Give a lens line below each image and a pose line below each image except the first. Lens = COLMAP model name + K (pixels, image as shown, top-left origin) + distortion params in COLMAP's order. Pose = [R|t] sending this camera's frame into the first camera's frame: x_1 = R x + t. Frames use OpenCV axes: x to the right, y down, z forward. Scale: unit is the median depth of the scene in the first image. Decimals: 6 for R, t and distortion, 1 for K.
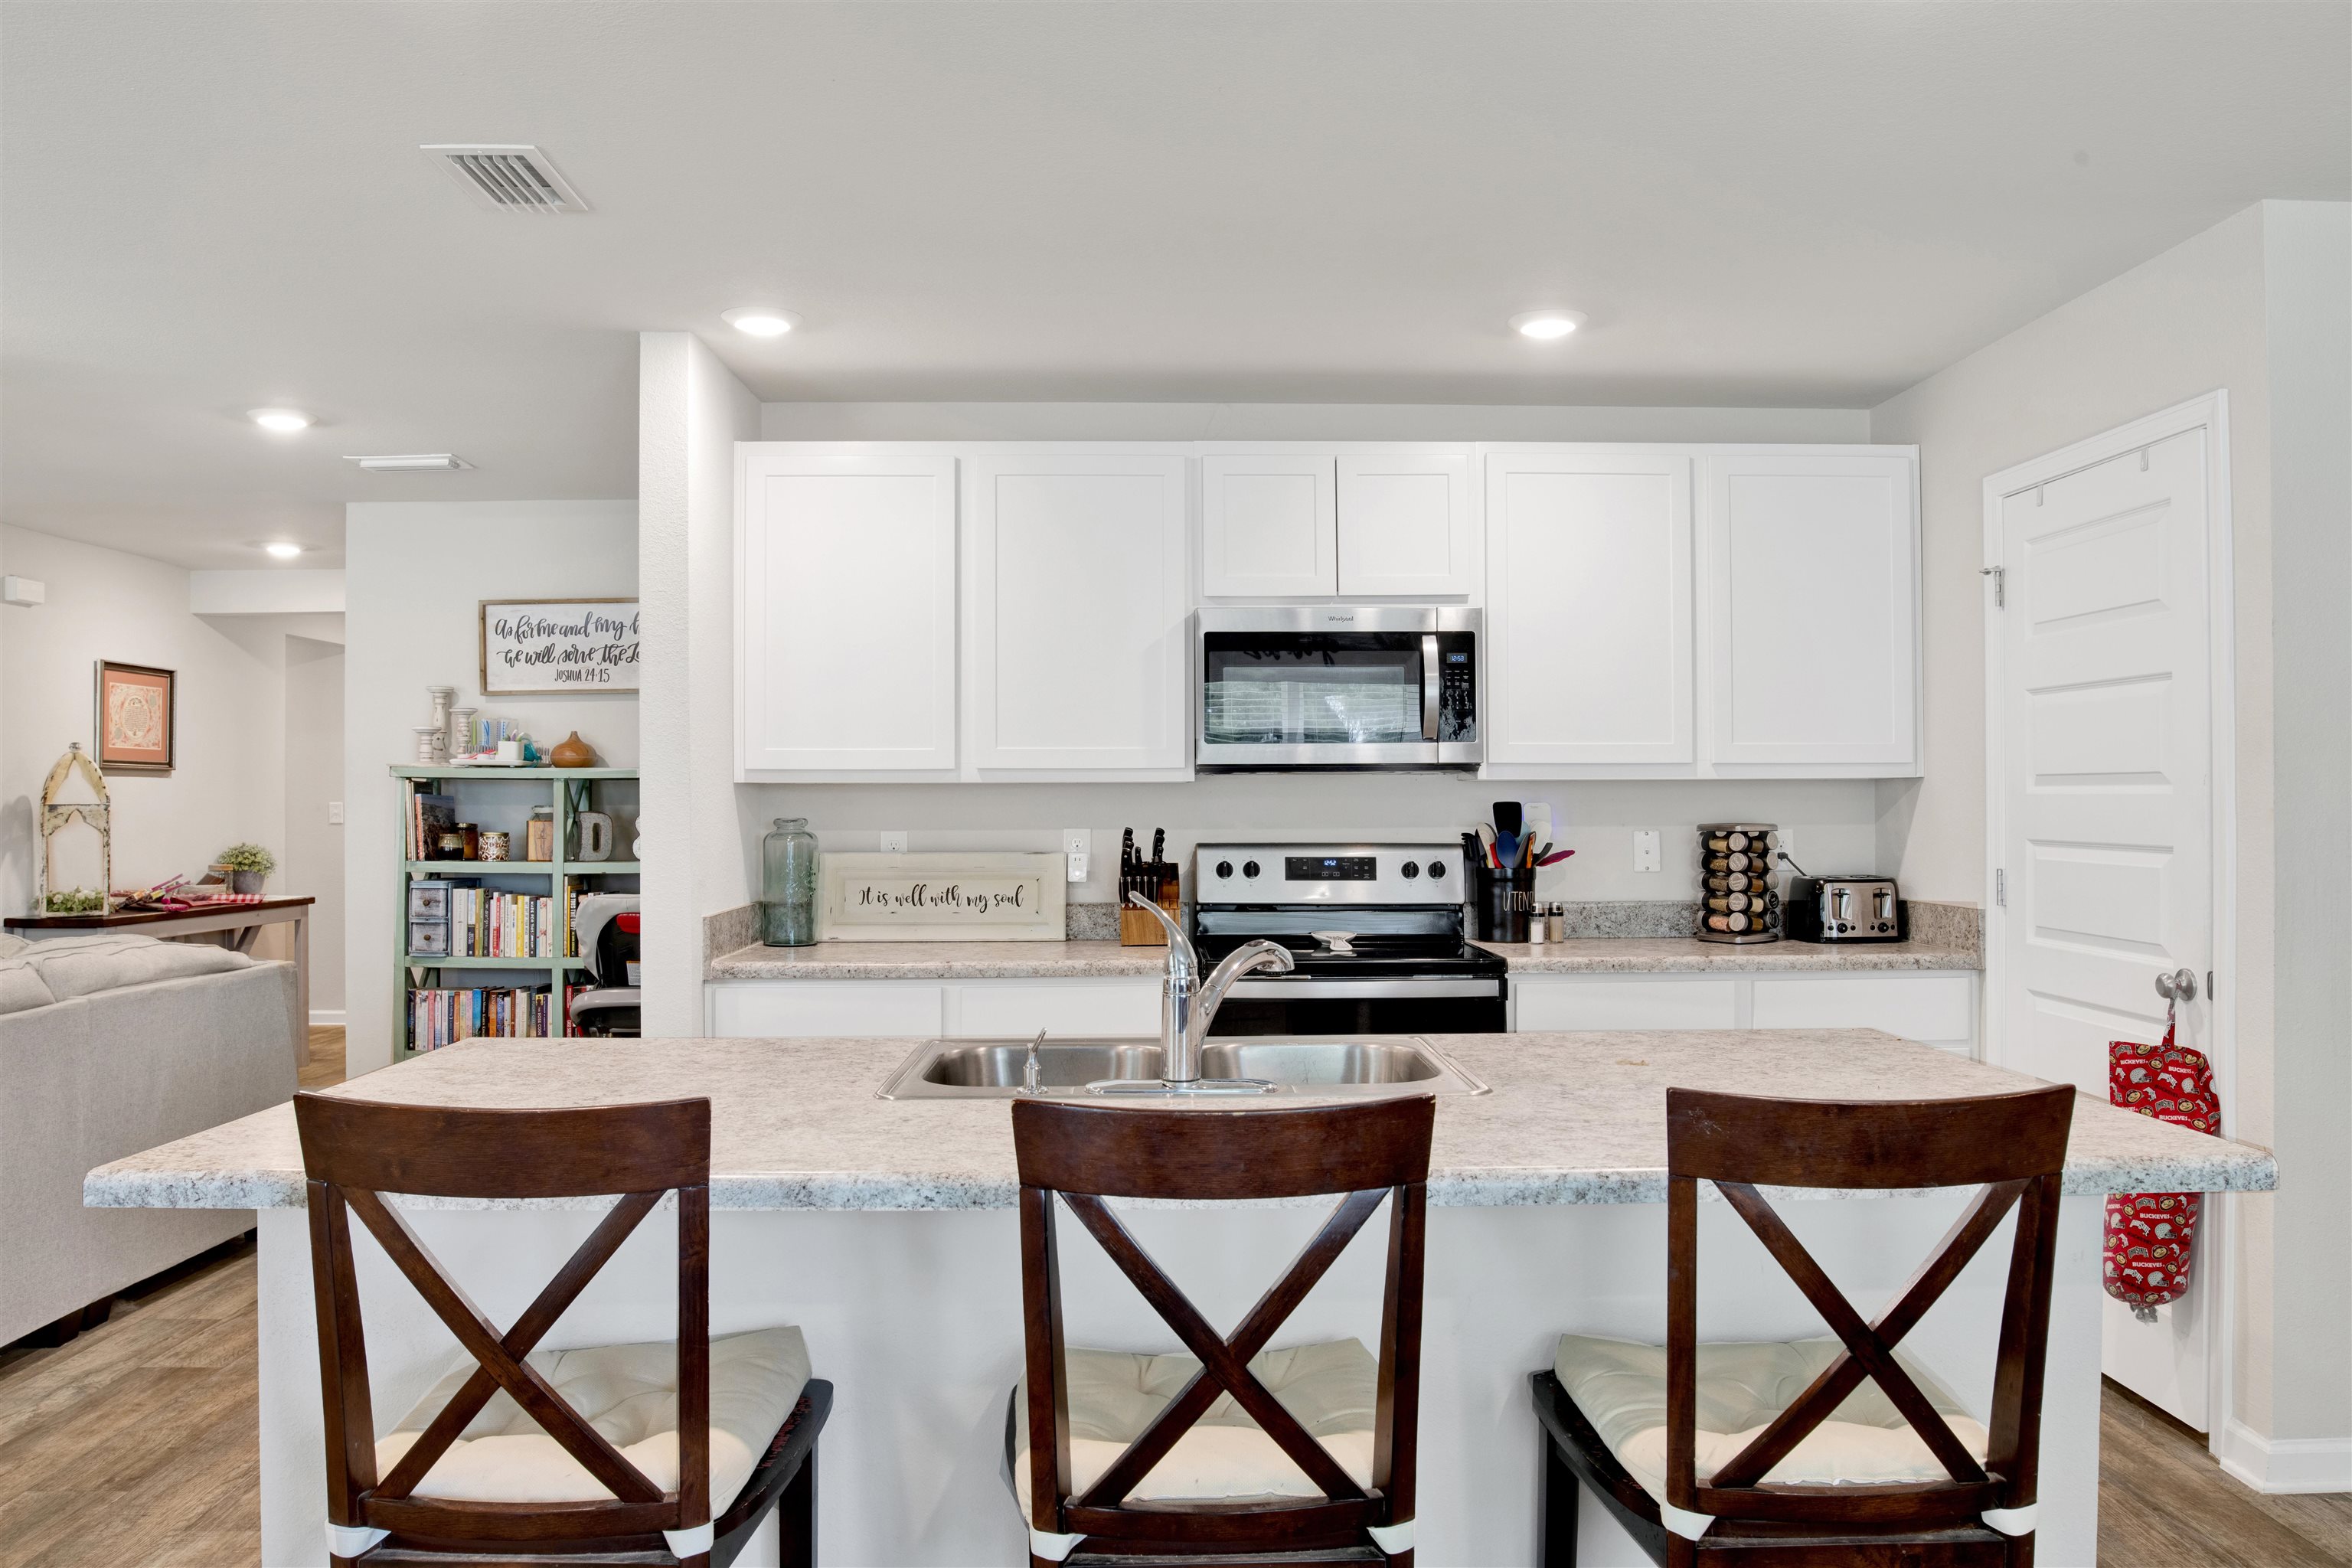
lens RADIAL K [[1691.9, 0, 1180.9], [0, 1691.9, 790.9], [0, 0, 1]] dist [-0.039702, 0.001302]
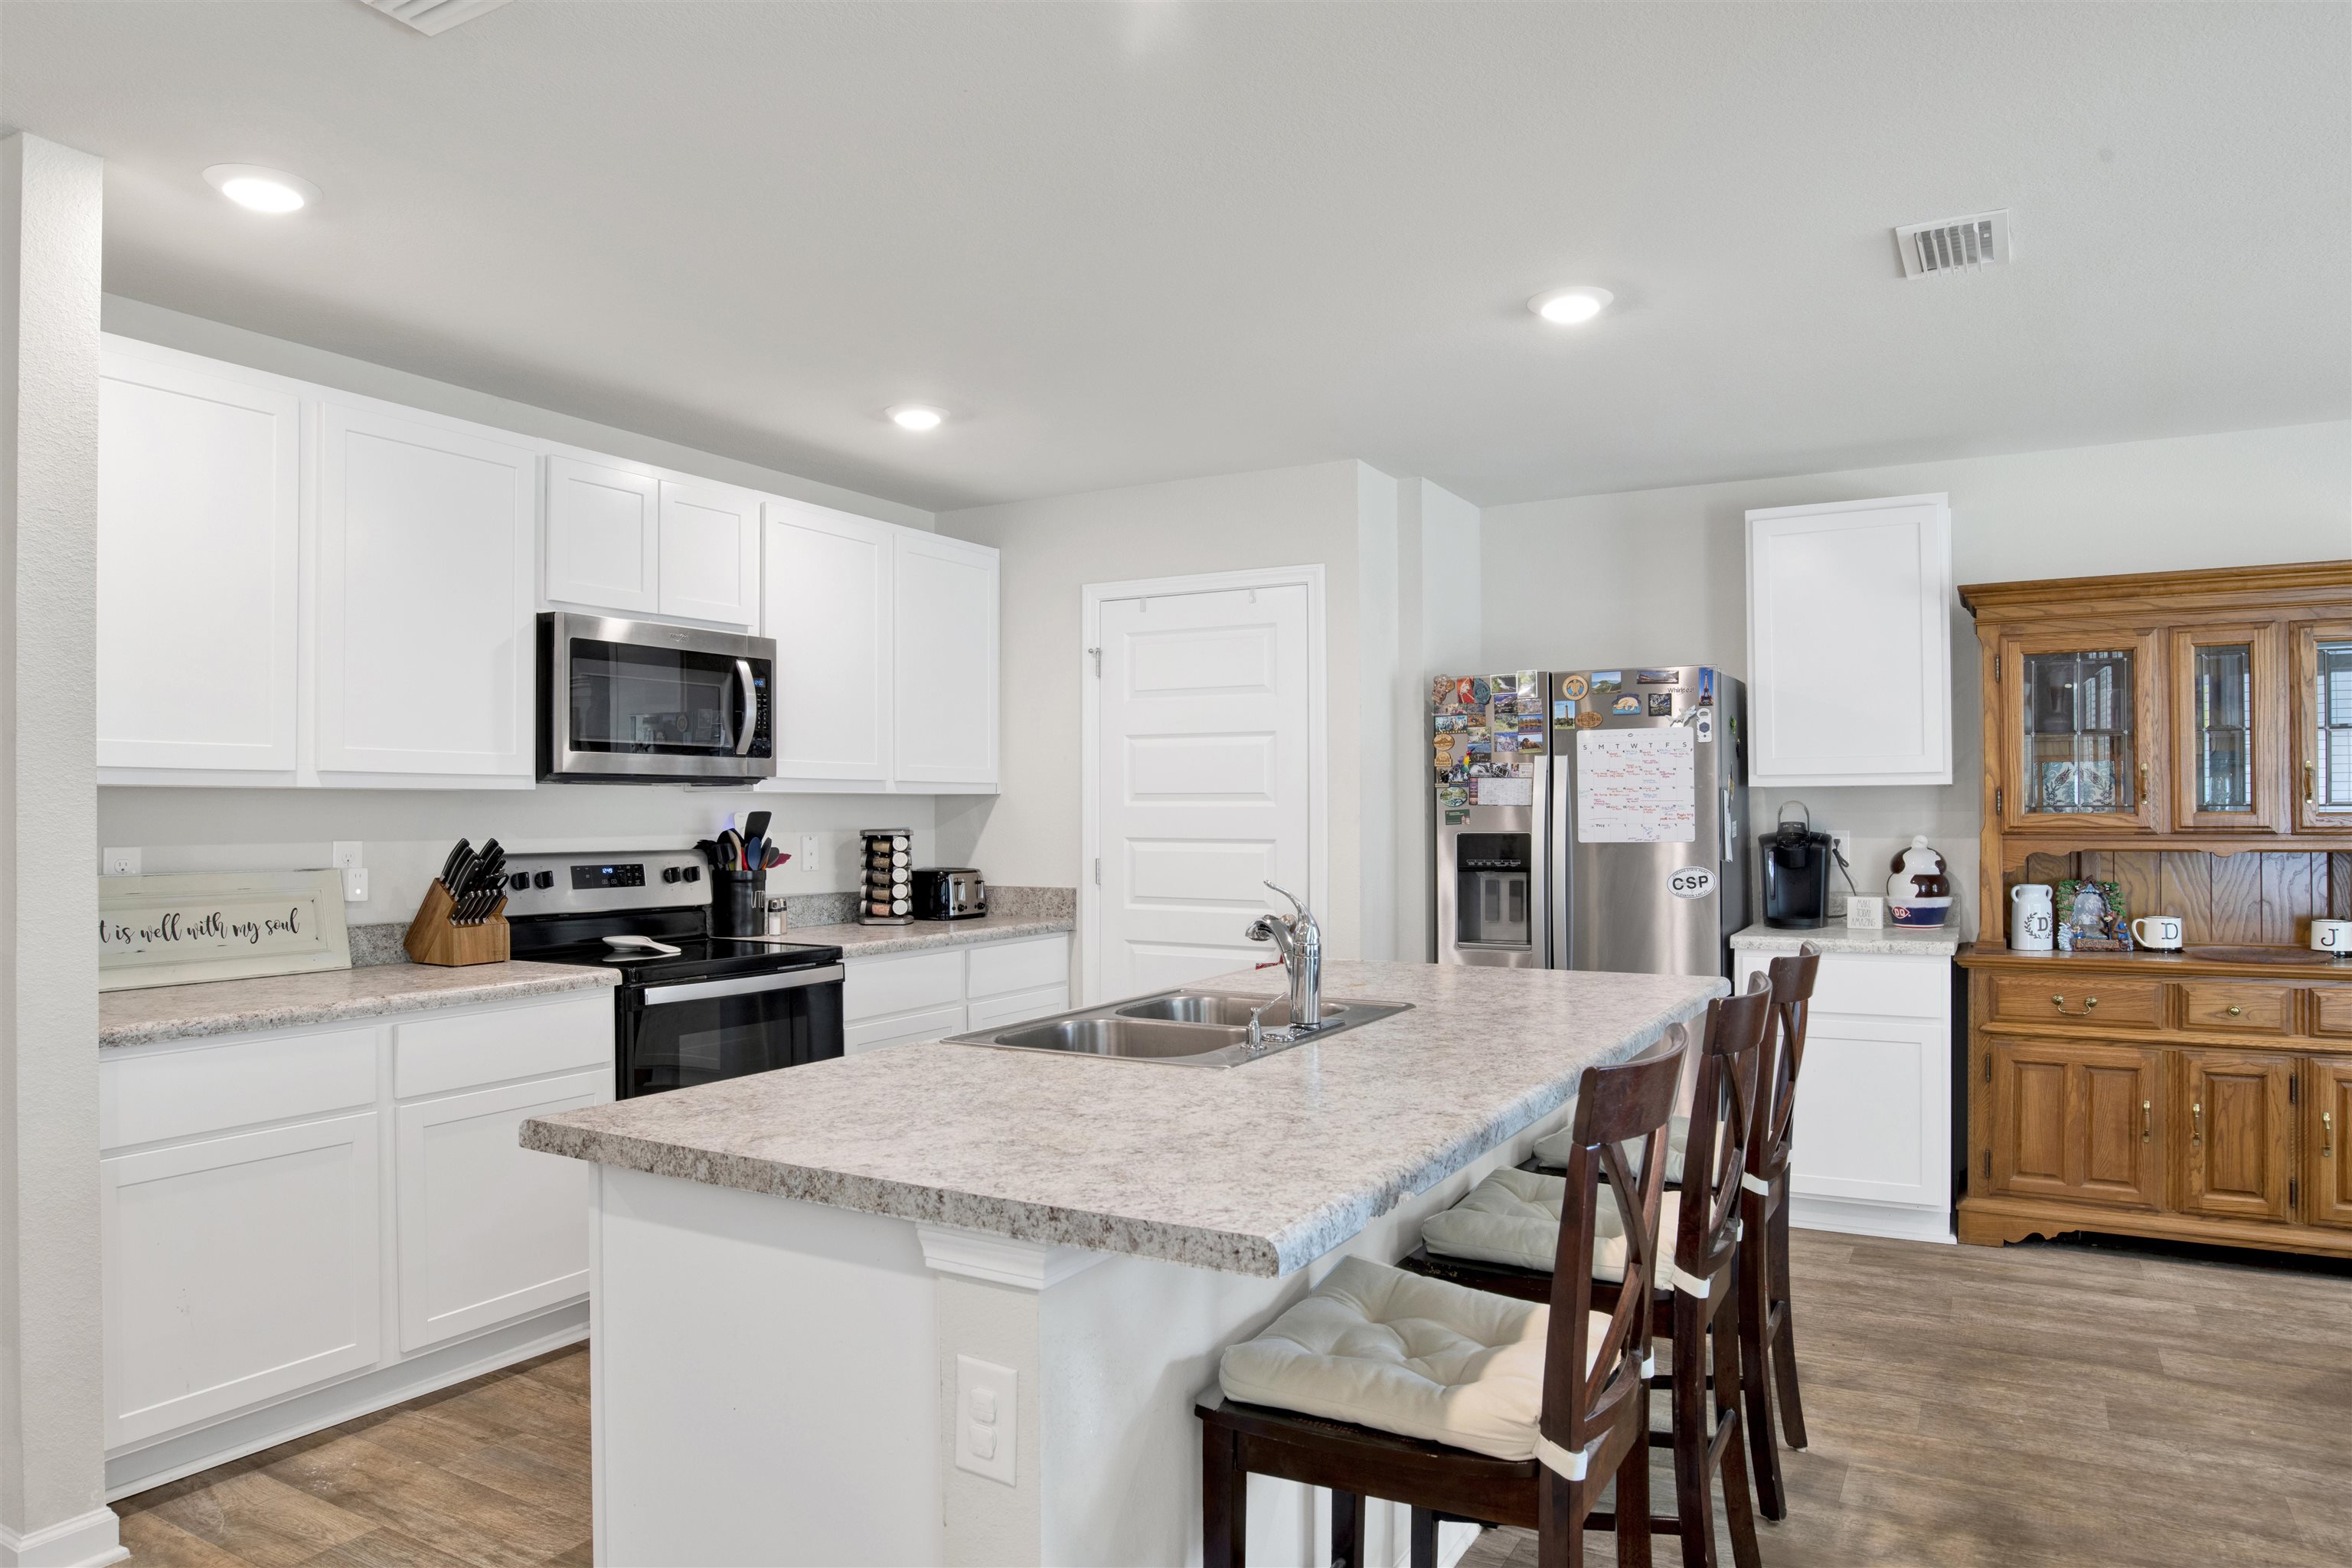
lens RADIAL K [[1501.1, 0, 1174.4], [0, 1501.1, 801.4], [0, 0, 1]] dist [-0.040614, 0.009262]
pose [[0.526486, 0.007663, 0.850149, -0.506322], [-0.005346, 0.999969, -0.005702, 0.003964], [-0.850167, -0.001543, 0.526511, 0.234320]]
